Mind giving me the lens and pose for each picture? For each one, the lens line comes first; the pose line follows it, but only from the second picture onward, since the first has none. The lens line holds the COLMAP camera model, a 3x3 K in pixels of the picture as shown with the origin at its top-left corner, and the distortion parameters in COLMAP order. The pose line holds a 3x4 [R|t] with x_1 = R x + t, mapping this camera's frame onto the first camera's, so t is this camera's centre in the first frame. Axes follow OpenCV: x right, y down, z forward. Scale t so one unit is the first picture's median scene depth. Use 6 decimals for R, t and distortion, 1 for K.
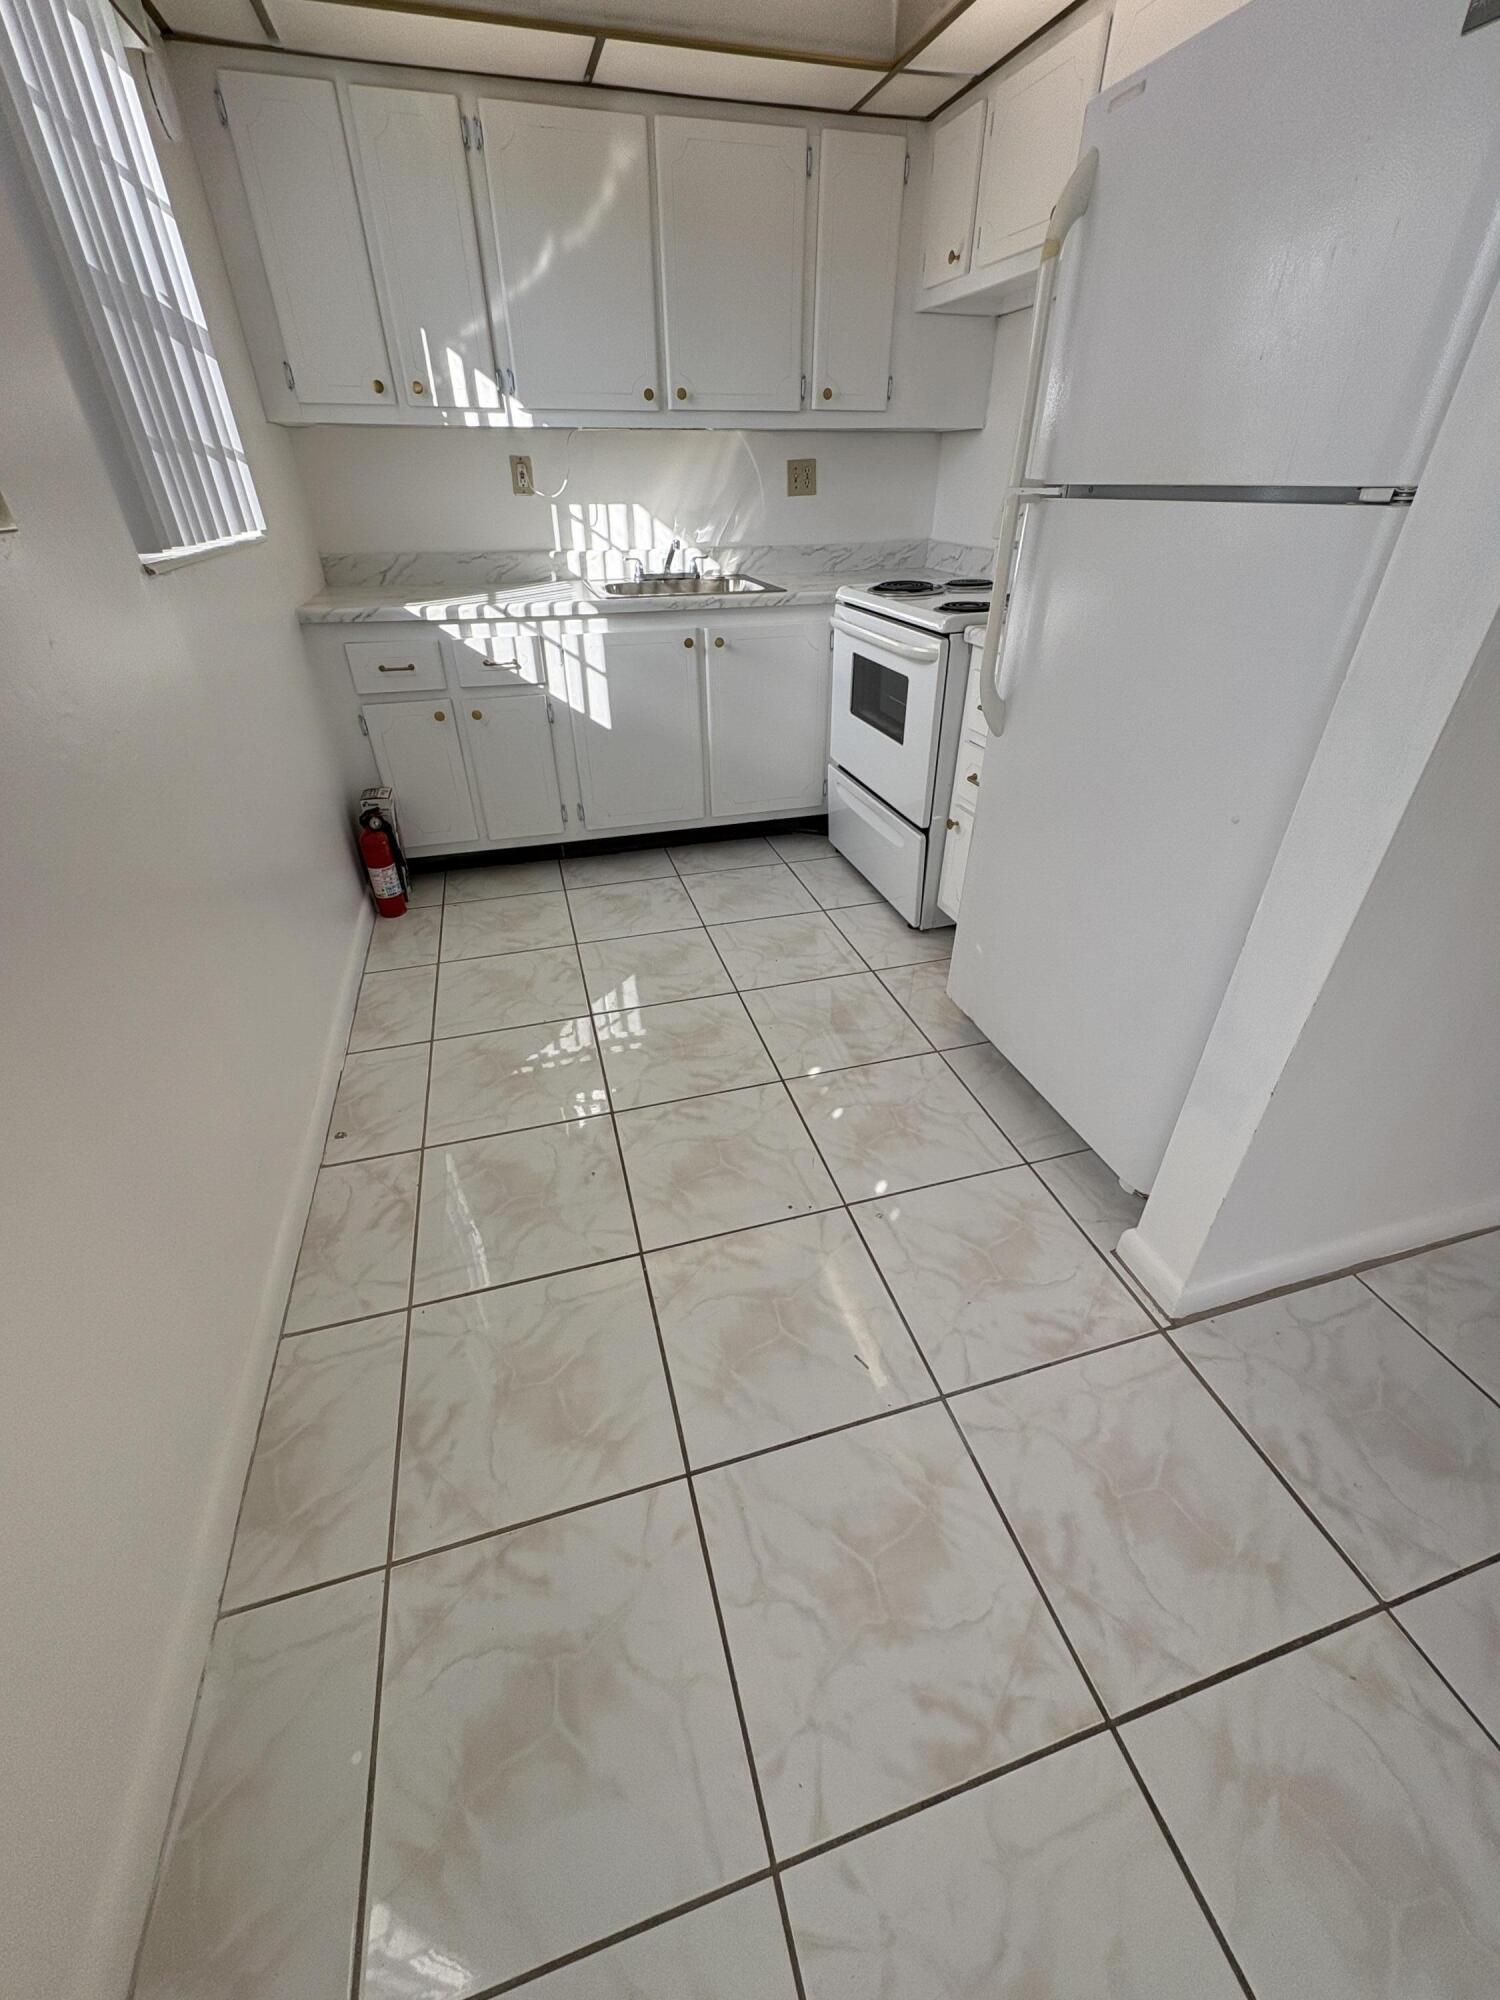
lens RADIAL K [[791.0, 0, 754.7], [0, 791.0, 996.7], [0, 0, 1]] dist [0.001804, -0.000620]
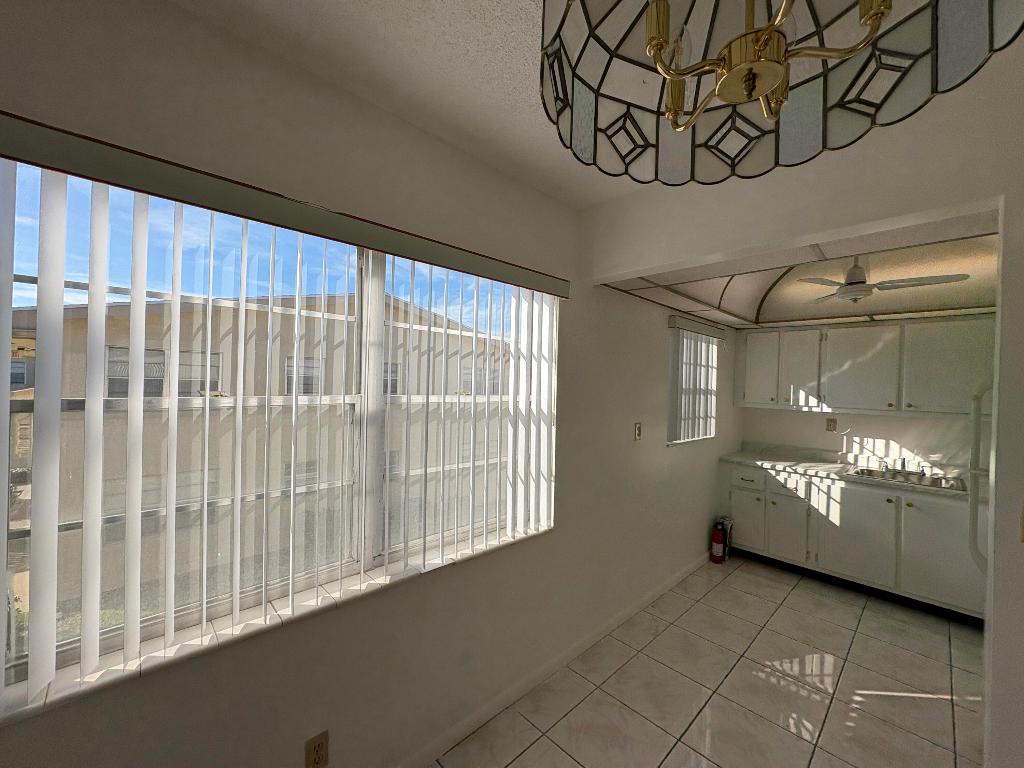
lens RADIAL K [[405.0, 0, 512.7], [0, 405.0, 383.8], [0, 0, 1]] dist [0.001804, -0.000620]
pose [[0.460928, 0.017537, -0.887264, 0.425661], [-0.514333, 0.820042, -0.250985, 0.096915], [0.723192, 0.572035, 0.387000, -0.355199]]
